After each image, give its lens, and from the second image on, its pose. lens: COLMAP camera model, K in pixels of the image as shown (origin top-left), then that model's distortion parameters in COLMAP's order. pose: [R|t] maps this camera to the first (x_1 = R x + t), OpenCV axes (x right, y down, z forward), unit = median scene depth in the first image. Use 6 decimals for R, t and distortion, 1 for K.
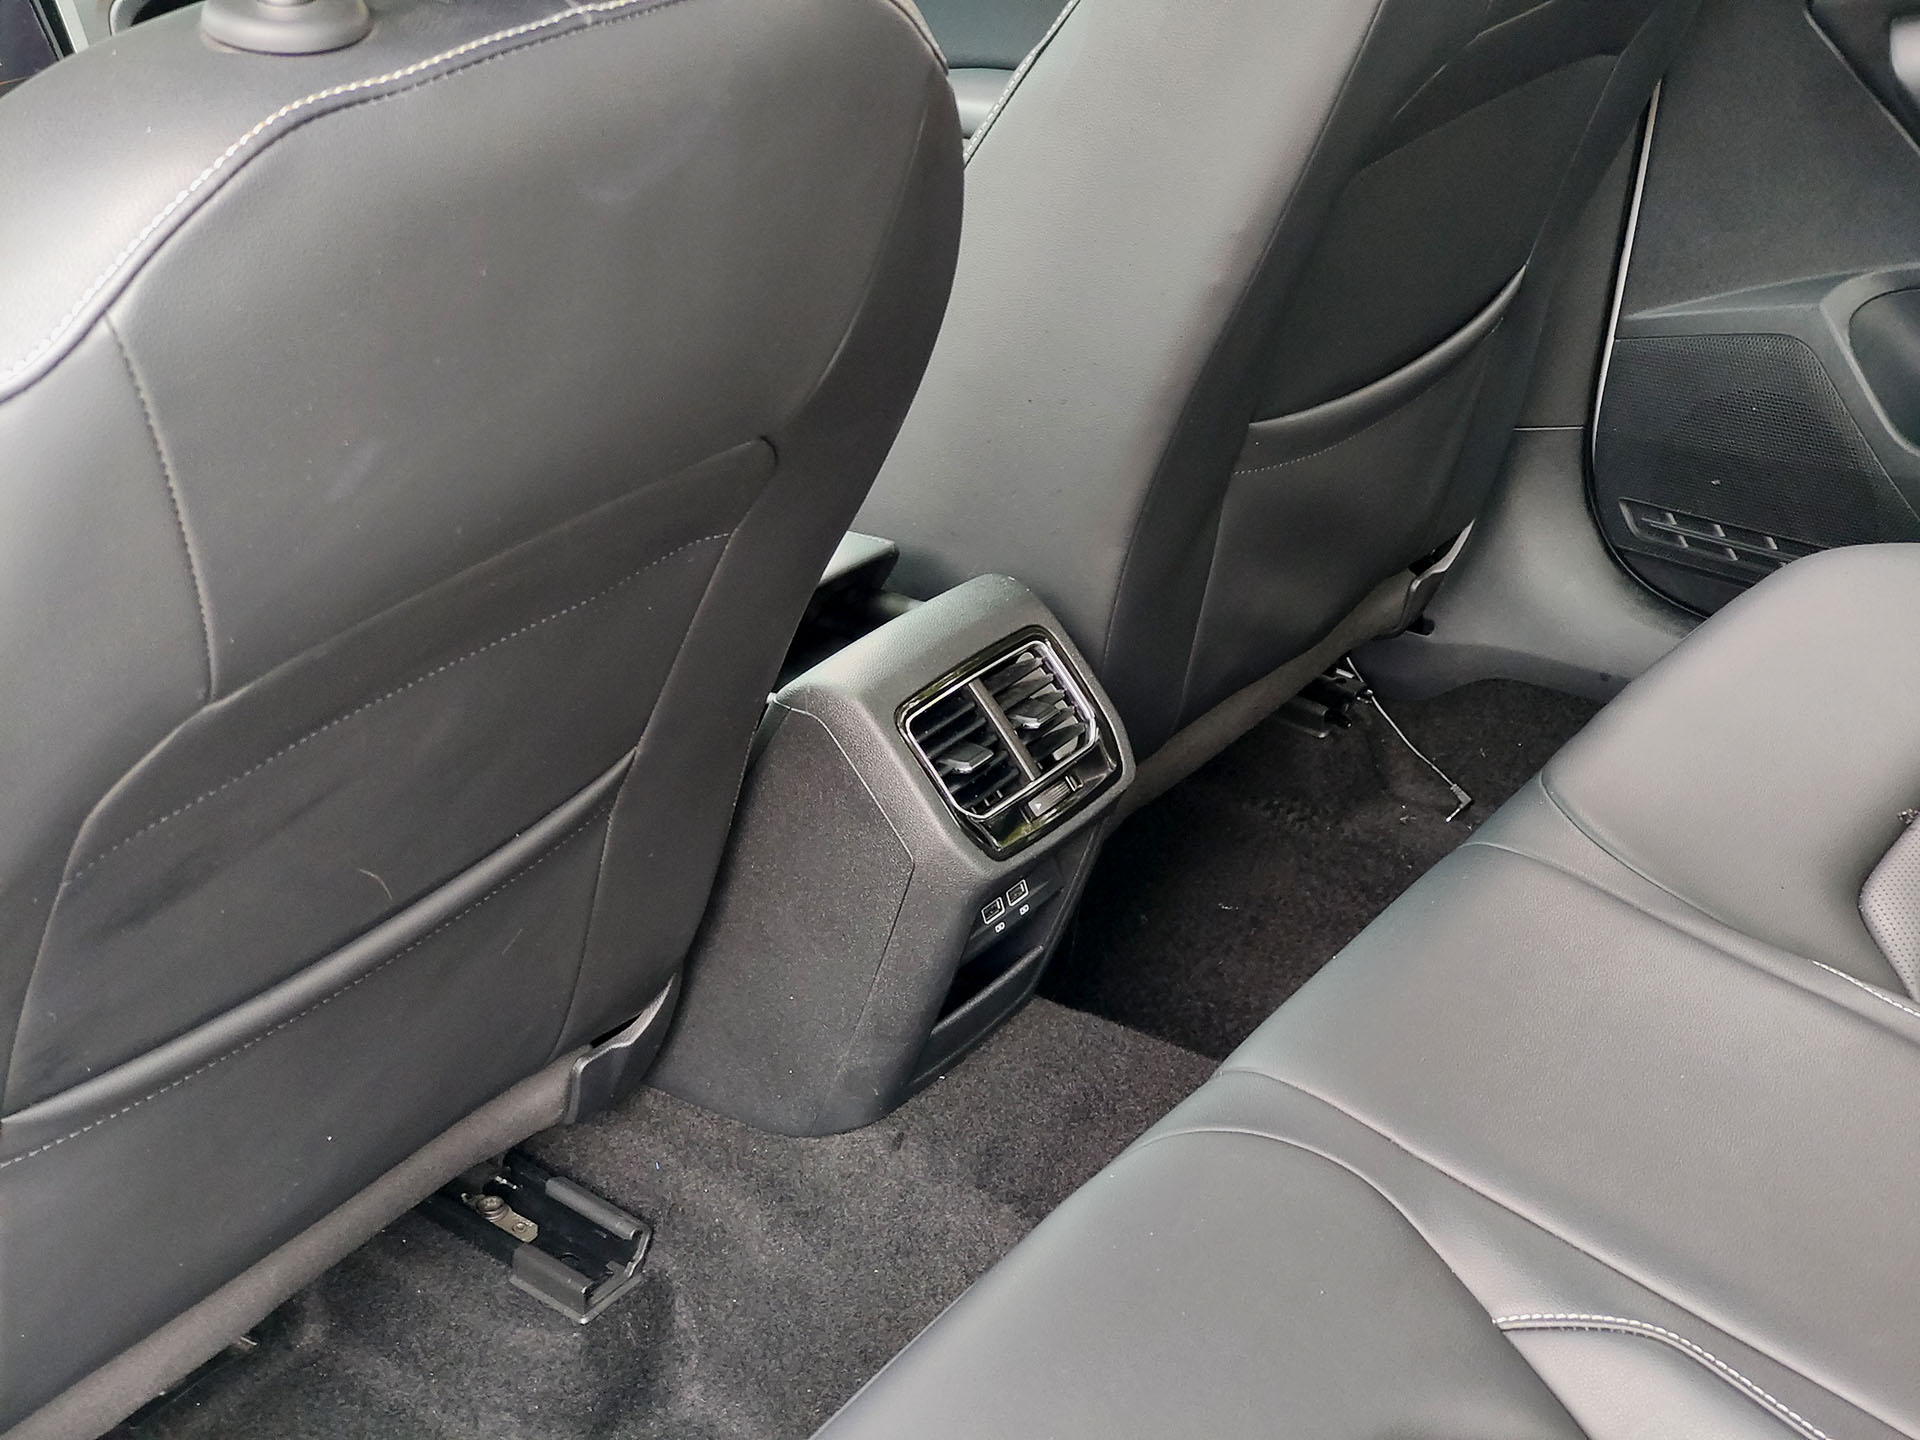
lens RADIAL K [[2571.5, 0, 965.9], [0, 2571.5, 727.3], [0, 0, 1]] dist [0.141649, 0.000000]
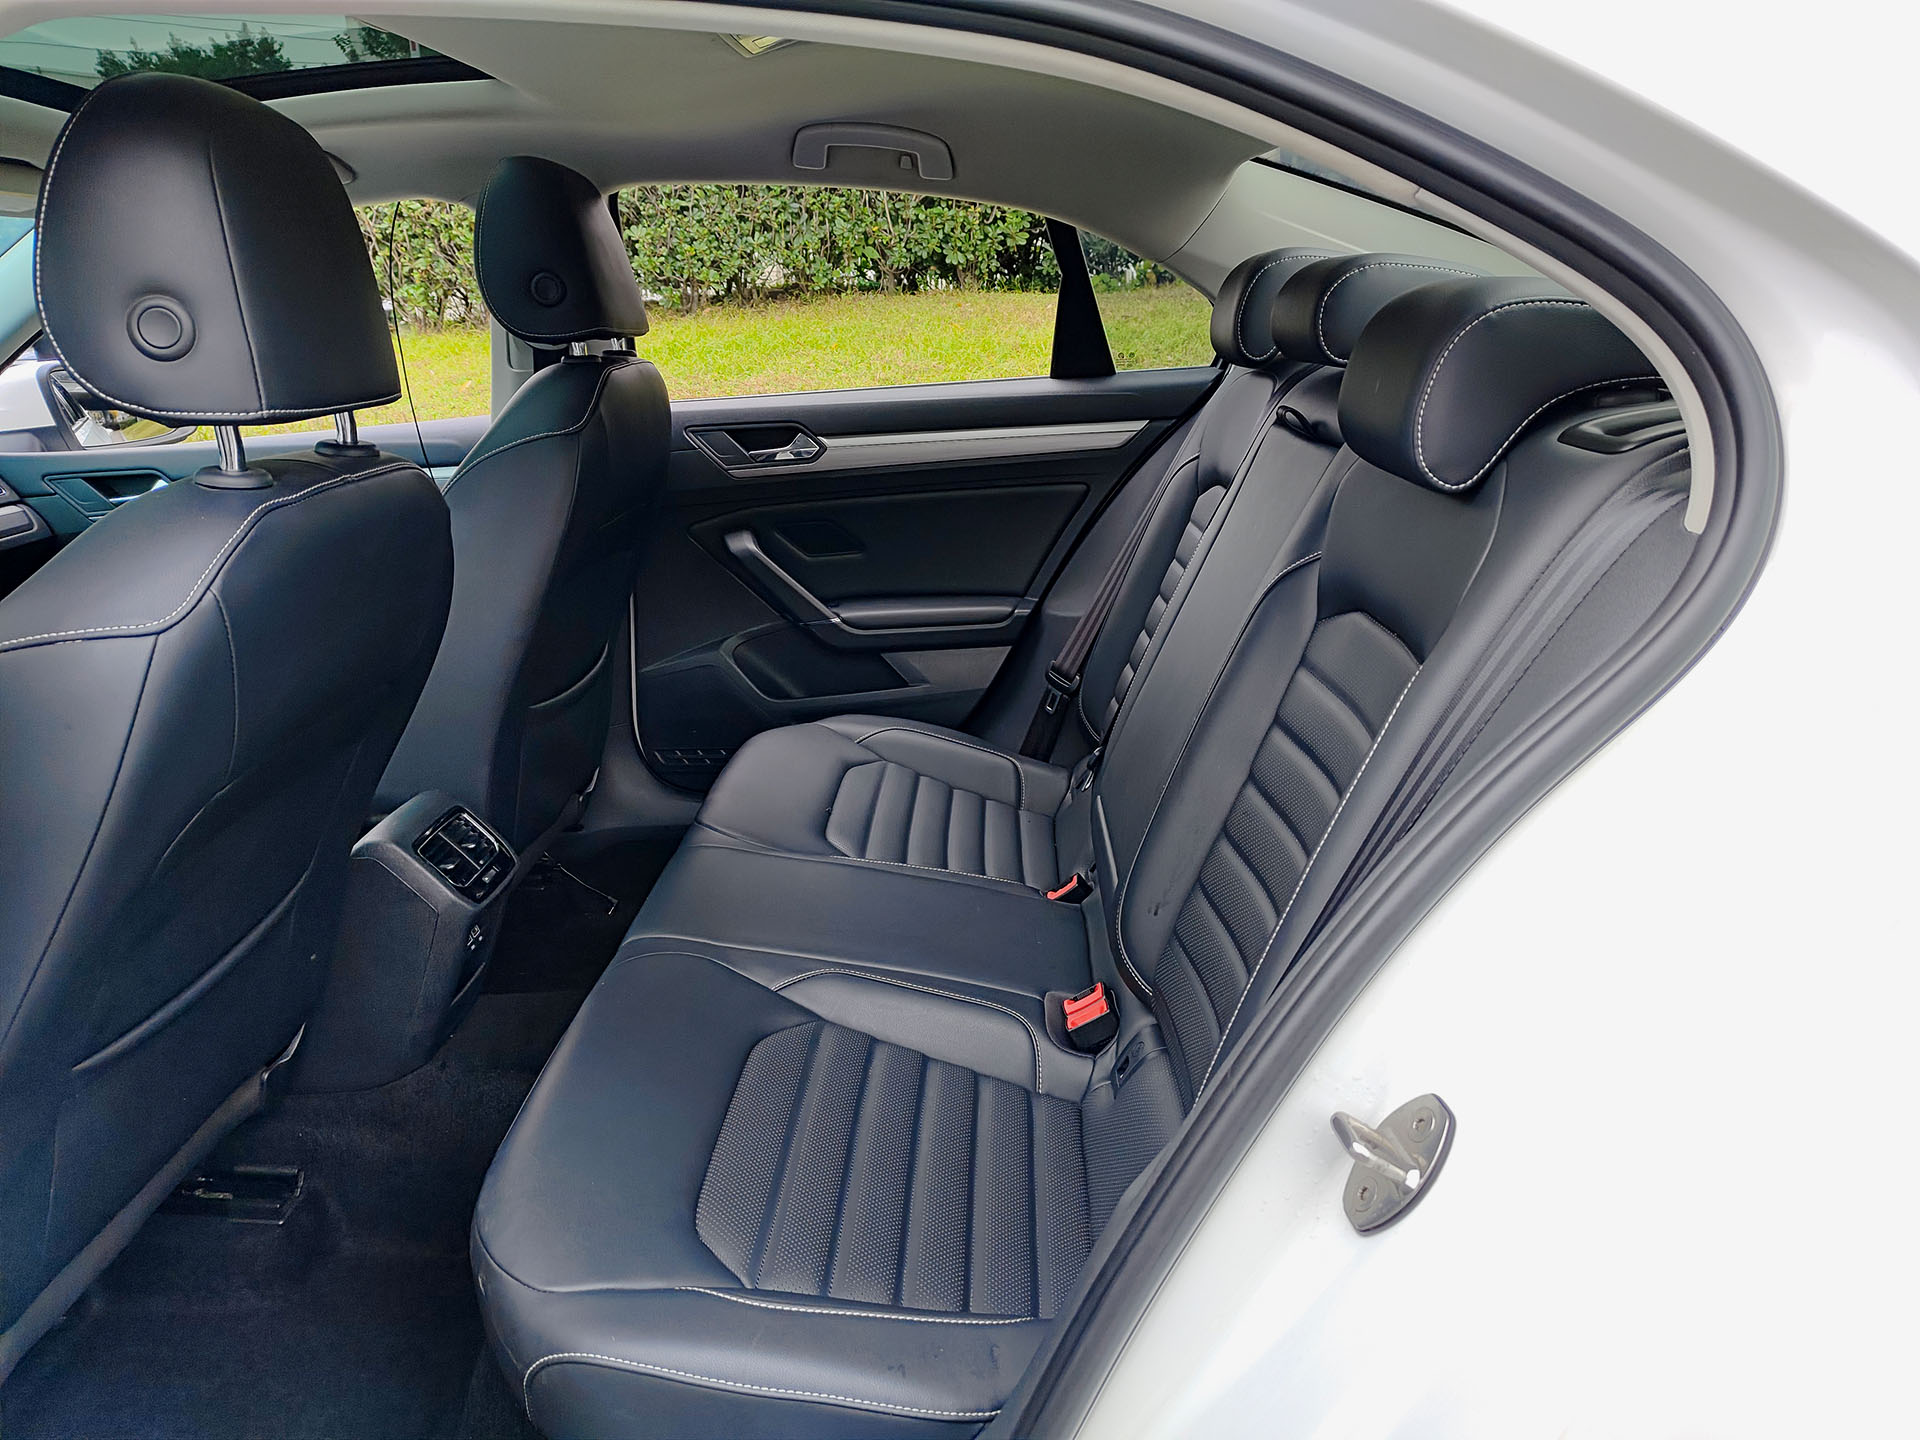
lens RADIAL K [[1299.8, 0, 960.7], [0, 1299.8, 709.7], [0, 0, 1]] dist [0.022276, -0.025429]
pose [[0.822910, -0.168732, 0.542539, -0.203576], [0.273822, 0.954454, -0.118486, 0.127436], [-0.497836, 0.246063, 0.831632, -0.131832]]
